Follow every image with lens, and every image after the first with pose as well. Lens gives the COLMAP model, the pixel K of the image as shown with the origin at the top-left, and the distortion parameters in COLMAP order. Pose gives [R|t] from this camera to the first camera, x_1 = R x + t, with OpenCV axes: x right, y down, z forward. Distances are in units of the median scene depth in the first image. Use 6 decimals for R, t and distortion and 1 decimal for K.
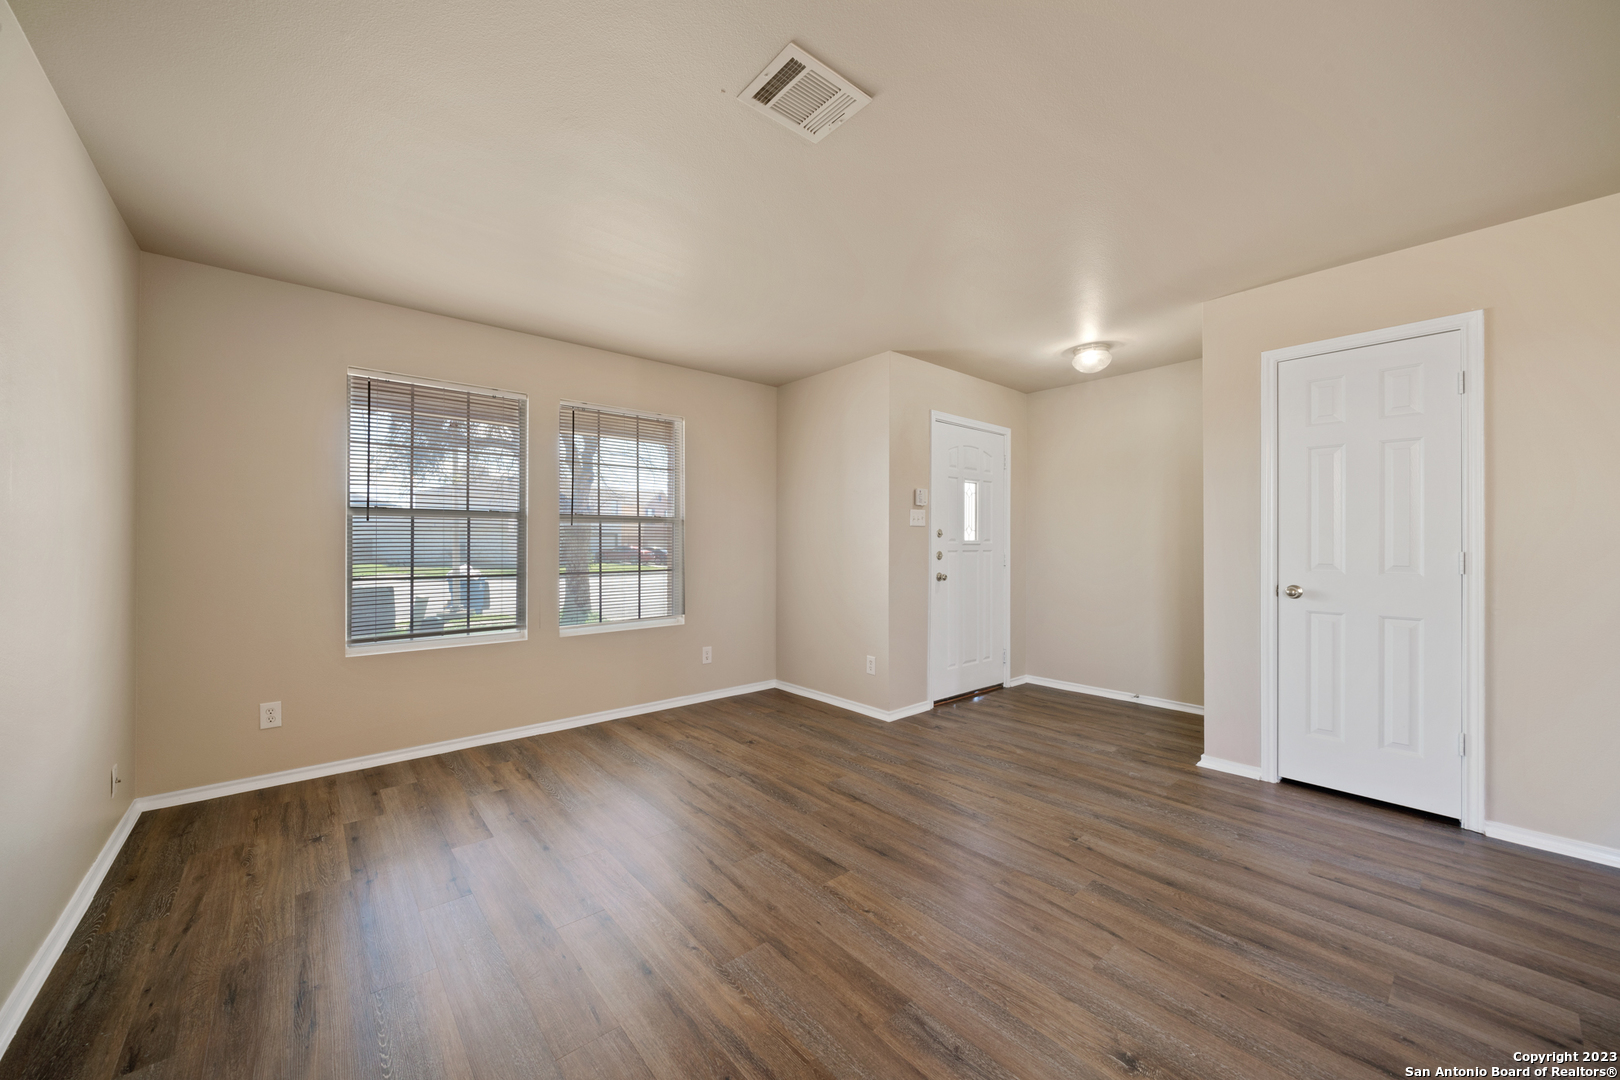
lens RADIAL K [[582.4, 0, 813.5], [0, 582.4, 538.4], [0, 0, 1]] dist [-0.000361, 0.000253]
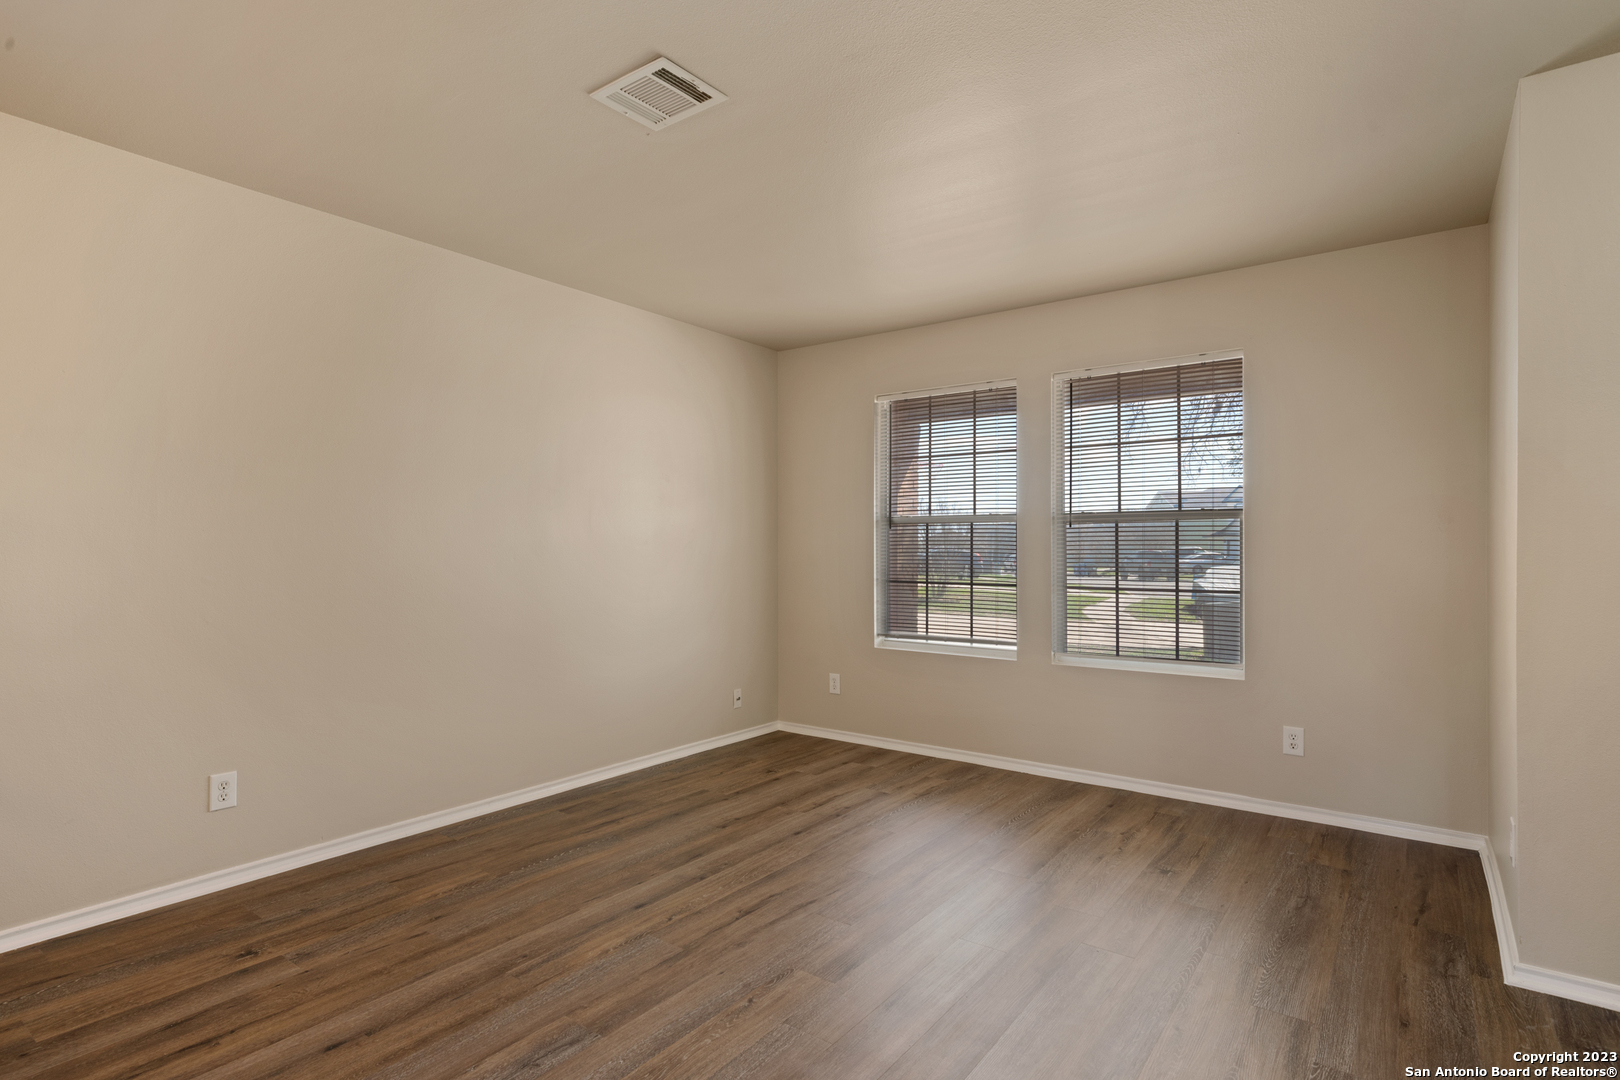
lens RADIAL K [[818.5, 0, 810.8], [0, 818.5, 542.1], [0, 0, 1]] dist [0.014511, 0.000251]
pose [[0.230282, -0.008400, -0.973088, 0.786138], [0.008727, 0.999940, -0.006566, 0.003865], [0.973085, -0.006980, 0.230342, 0.521718]]
